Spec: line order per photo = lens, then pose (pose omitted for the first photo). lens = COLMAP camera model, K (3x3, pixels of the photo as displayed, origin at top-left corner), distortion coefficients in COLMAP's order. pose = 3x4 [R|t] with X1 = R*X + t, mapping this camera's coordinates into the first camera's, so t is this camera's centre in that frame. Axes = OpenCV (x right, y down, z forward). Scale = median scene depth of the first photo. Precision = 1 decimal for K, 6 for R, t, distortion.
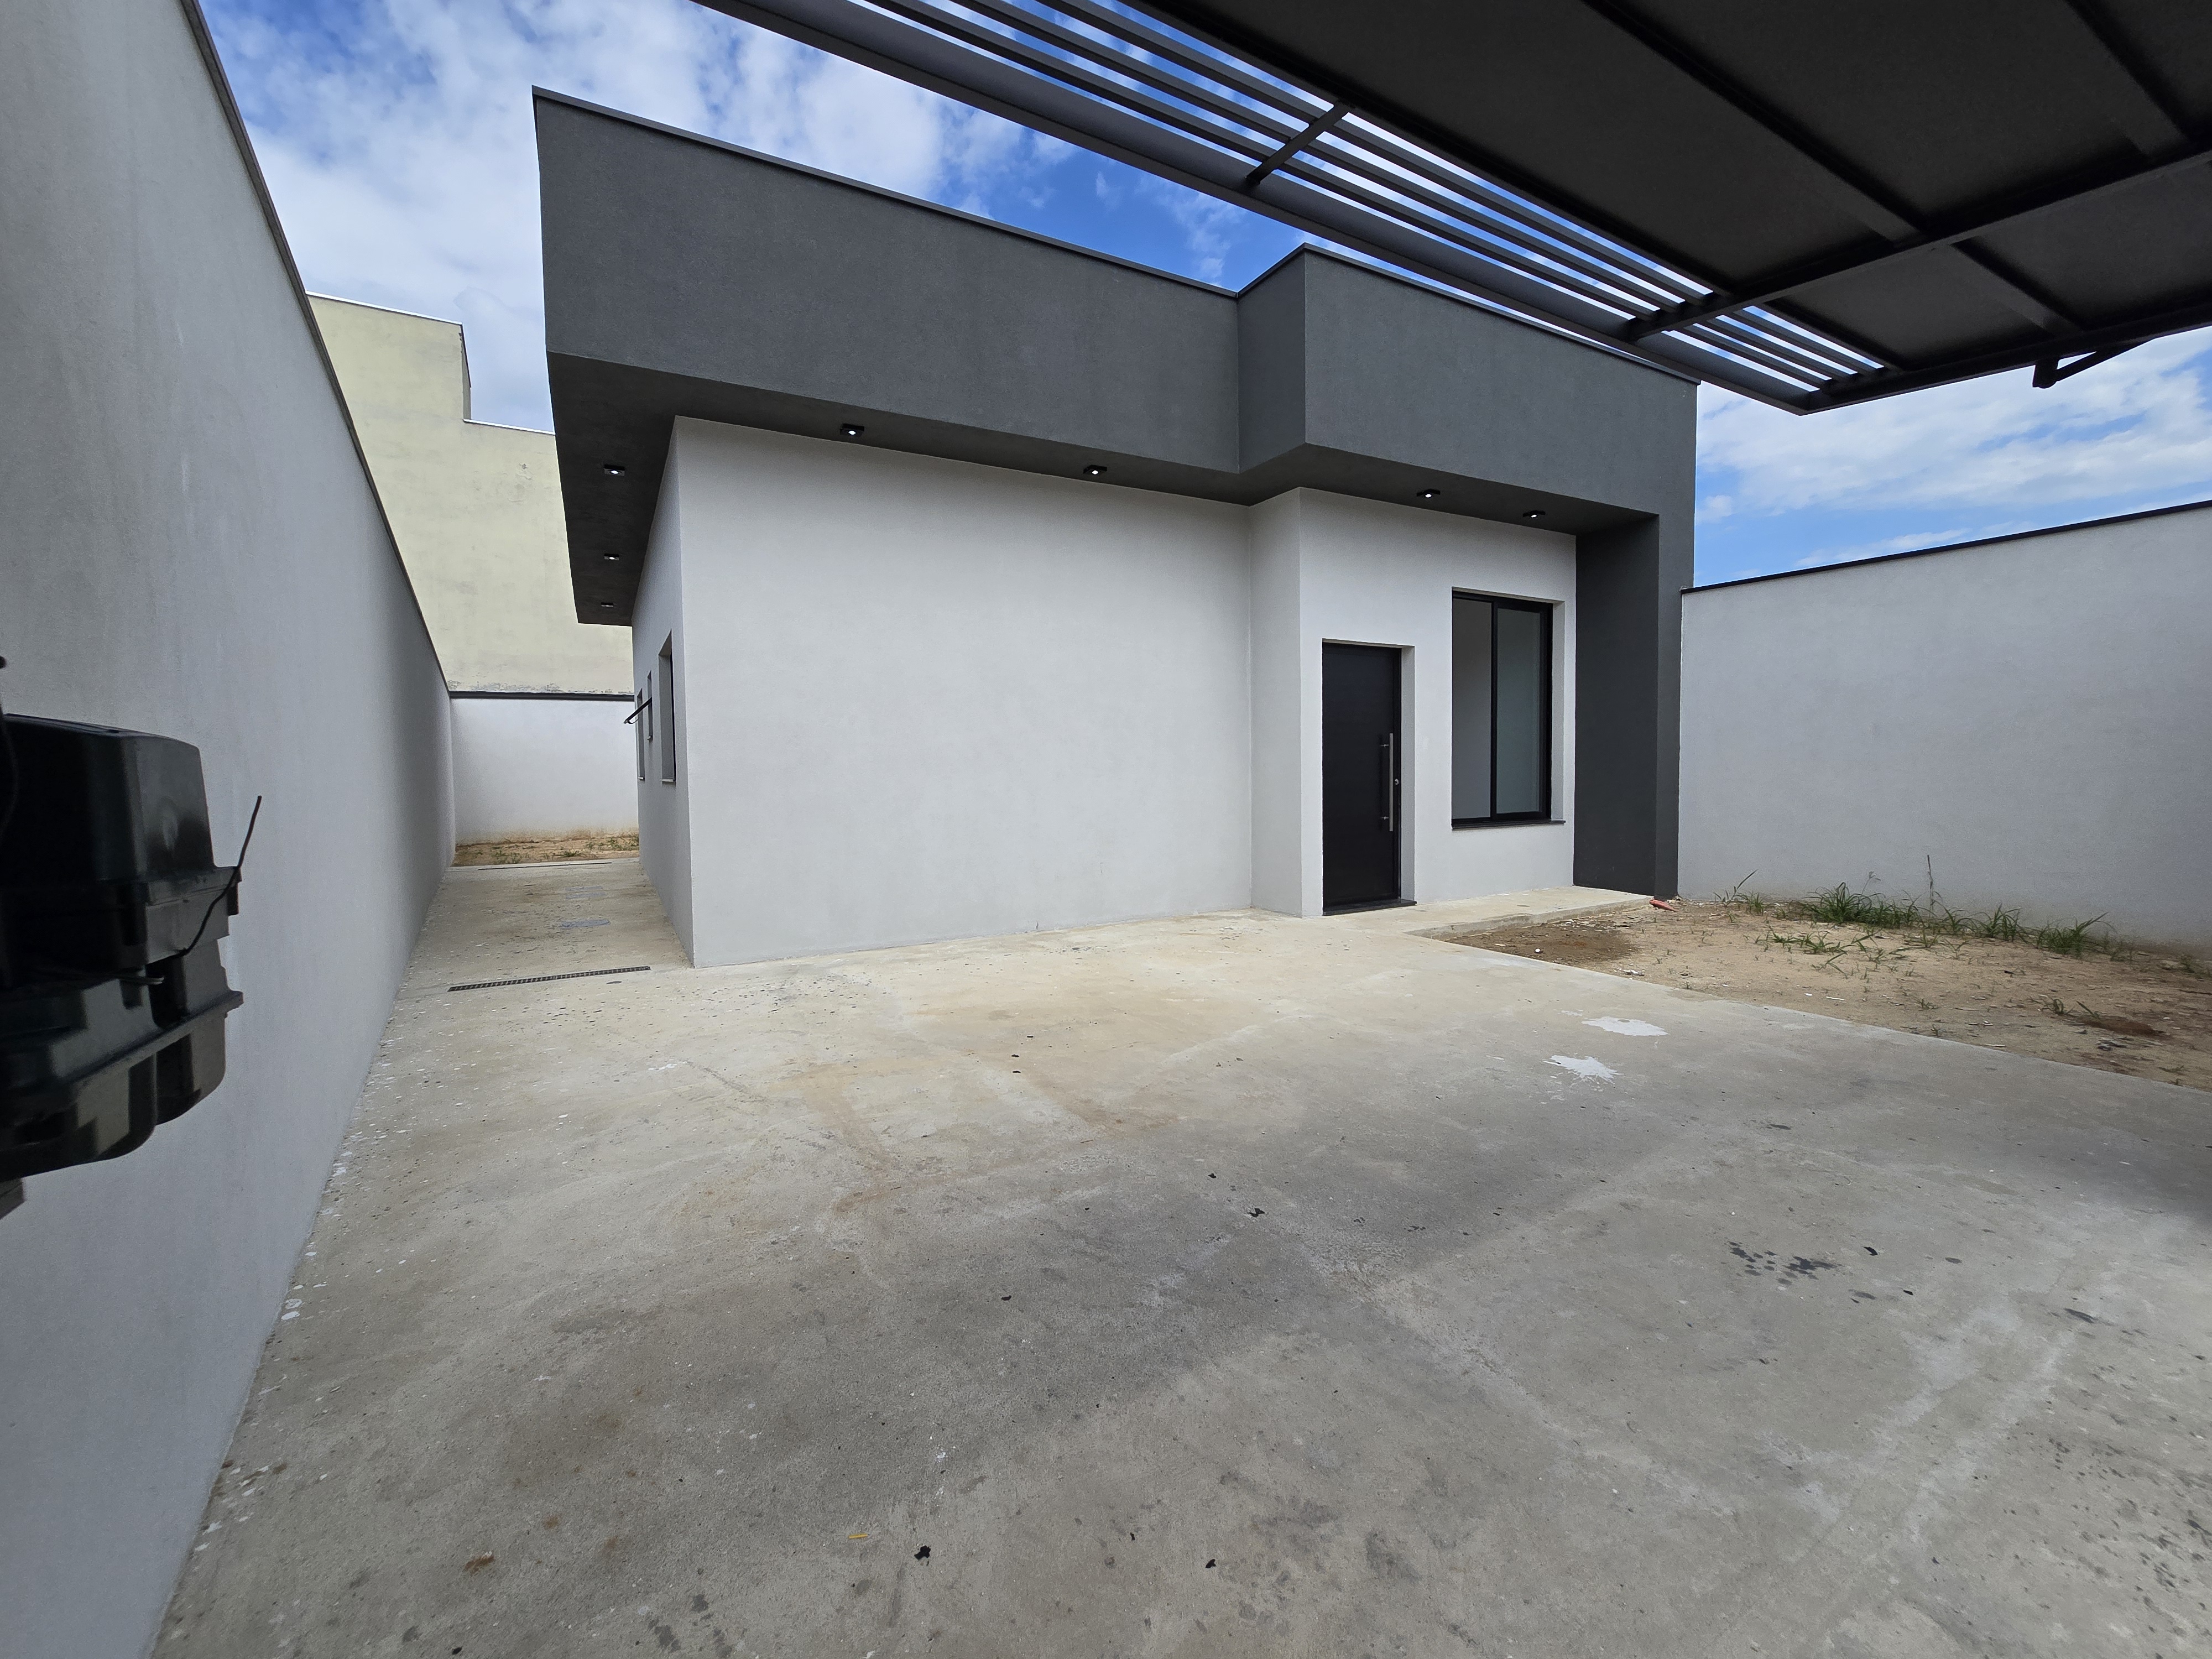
lens RADIAL K [[909.3, 0, 1109.5], [0, 909.3, 821.3], [0, 0, 1]] dist [-0.002383, -0.000371]
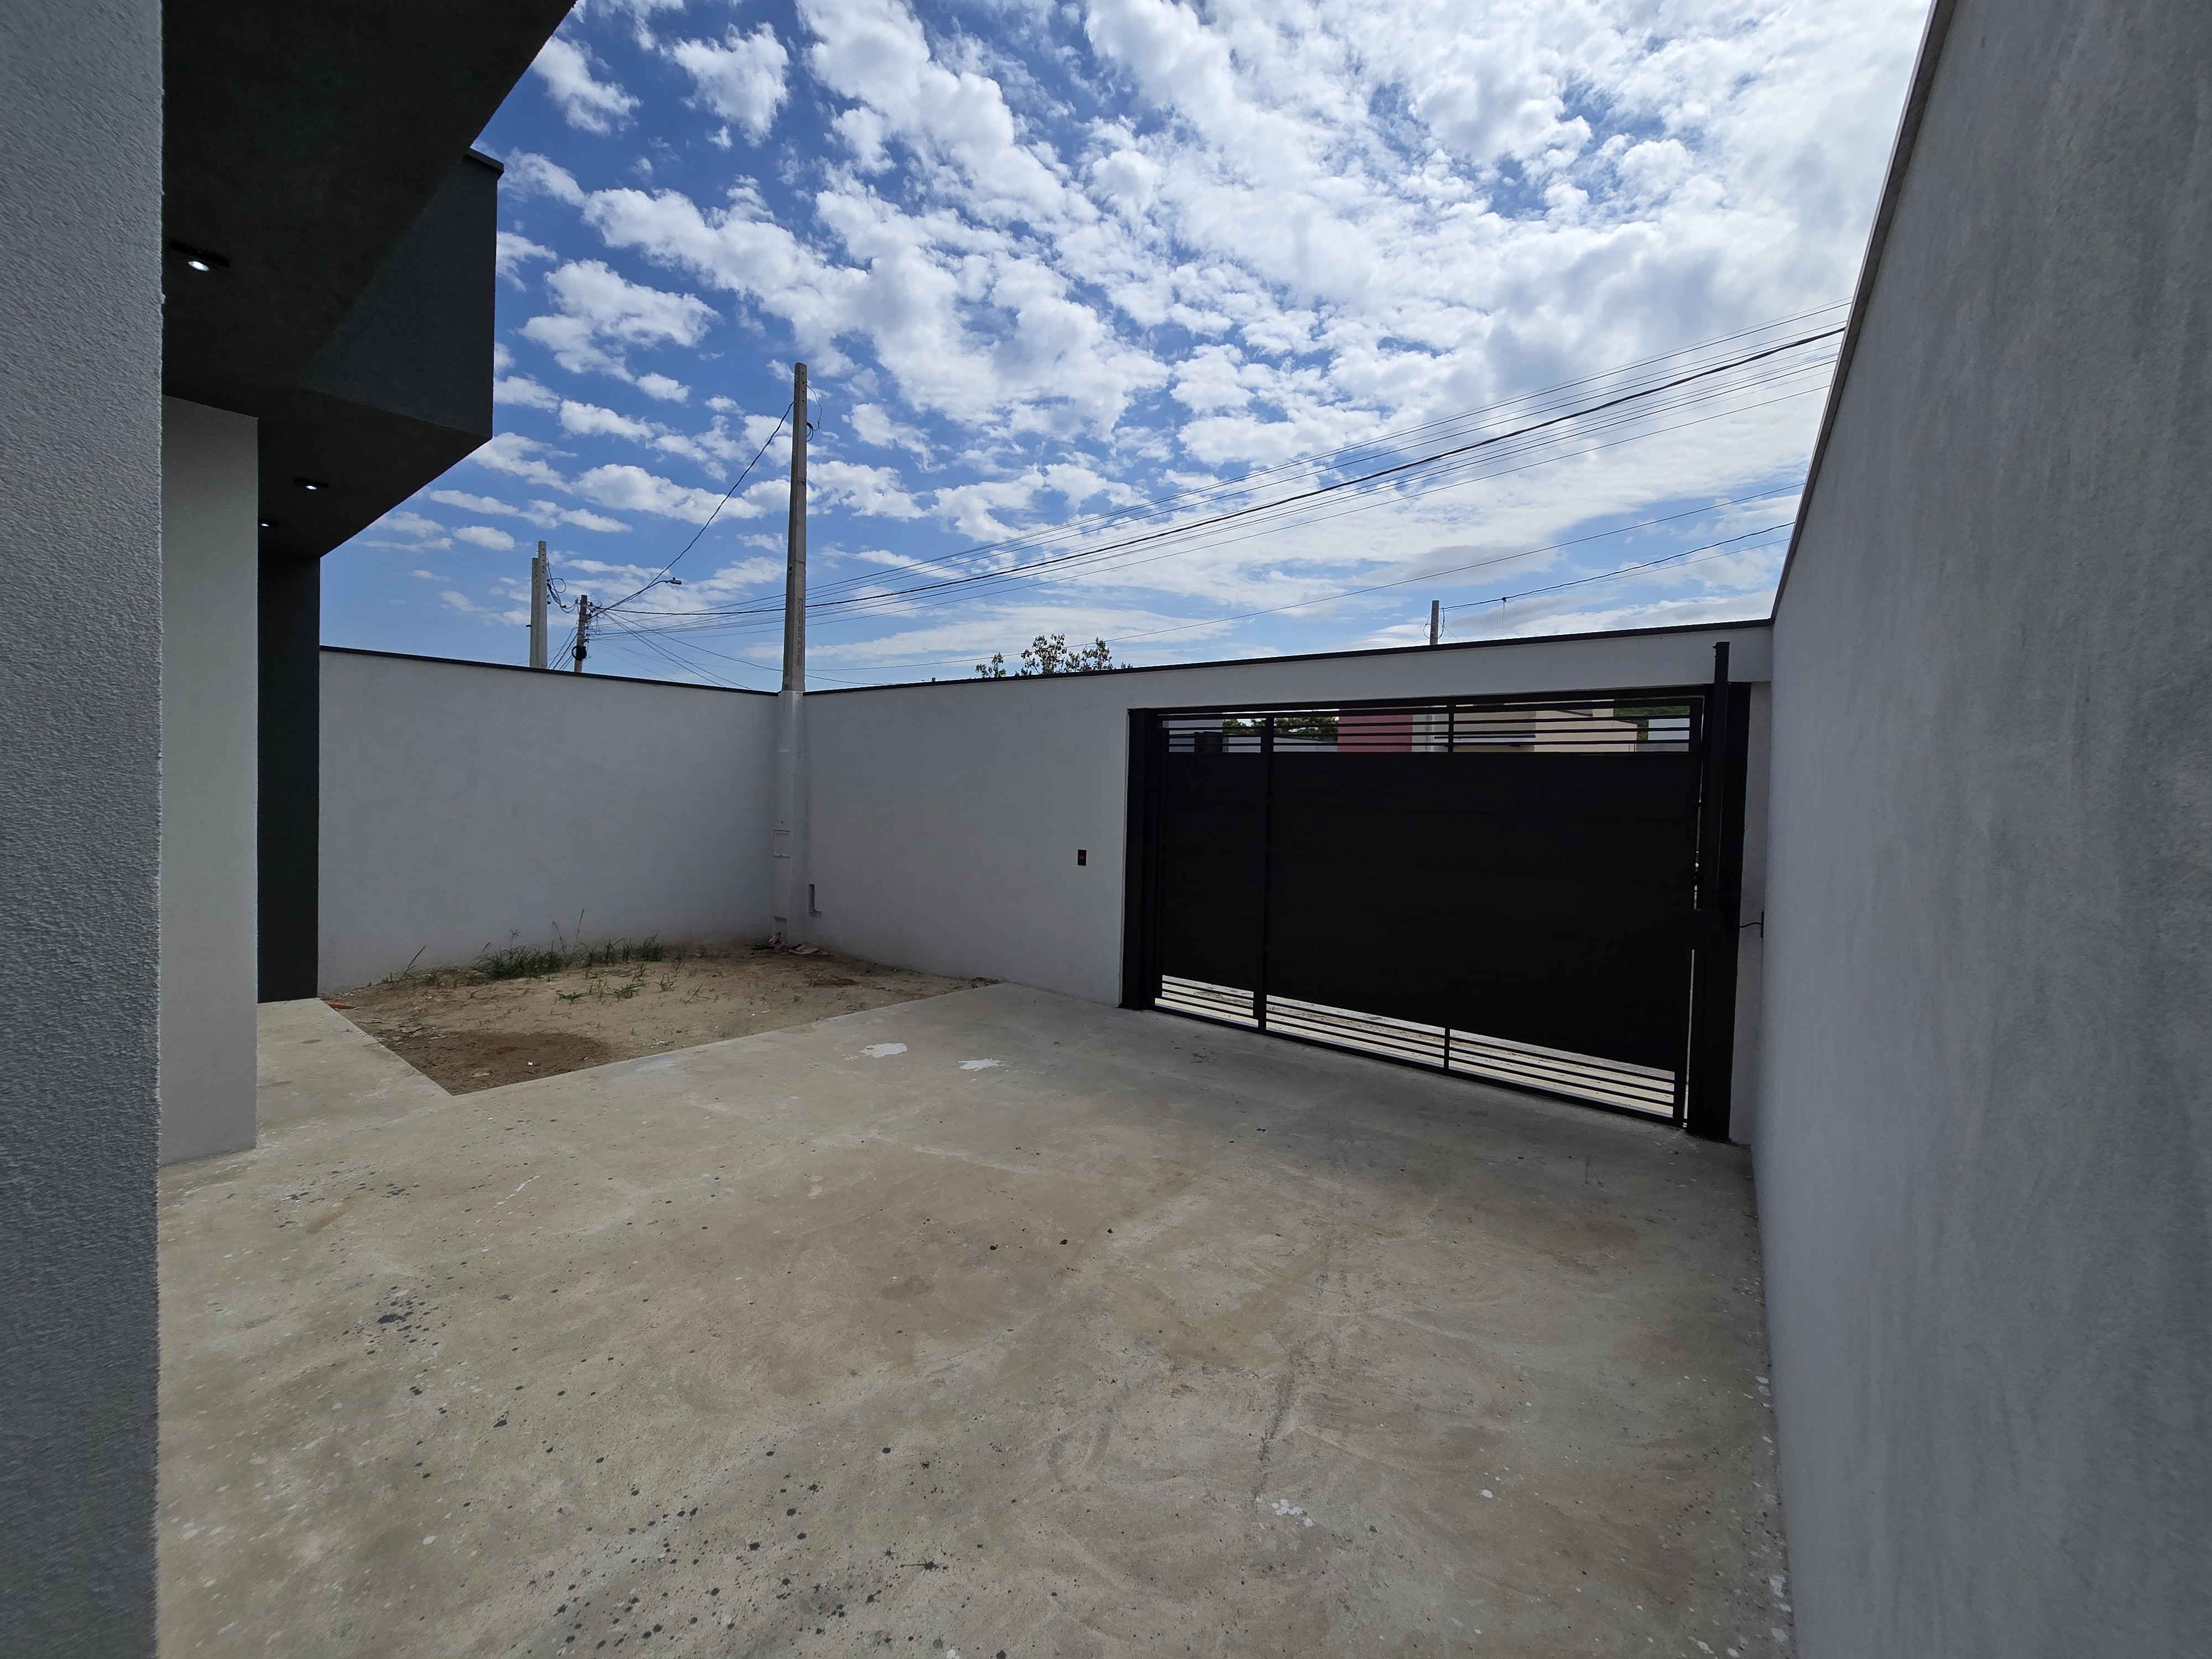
lens RADIAL K [[909.3, 0, 1104.2], [0, 909.3, 822.6], [0, 0, 1]] dist [-0.002383, -0.000371]
pose [[-0.361952, -0.033137, 0.931608, -1.208188], [0.032491, 0.998312, 0.048133, -0.260855], [-0.931630, 0.047691, -0.360264, 1.603524]]
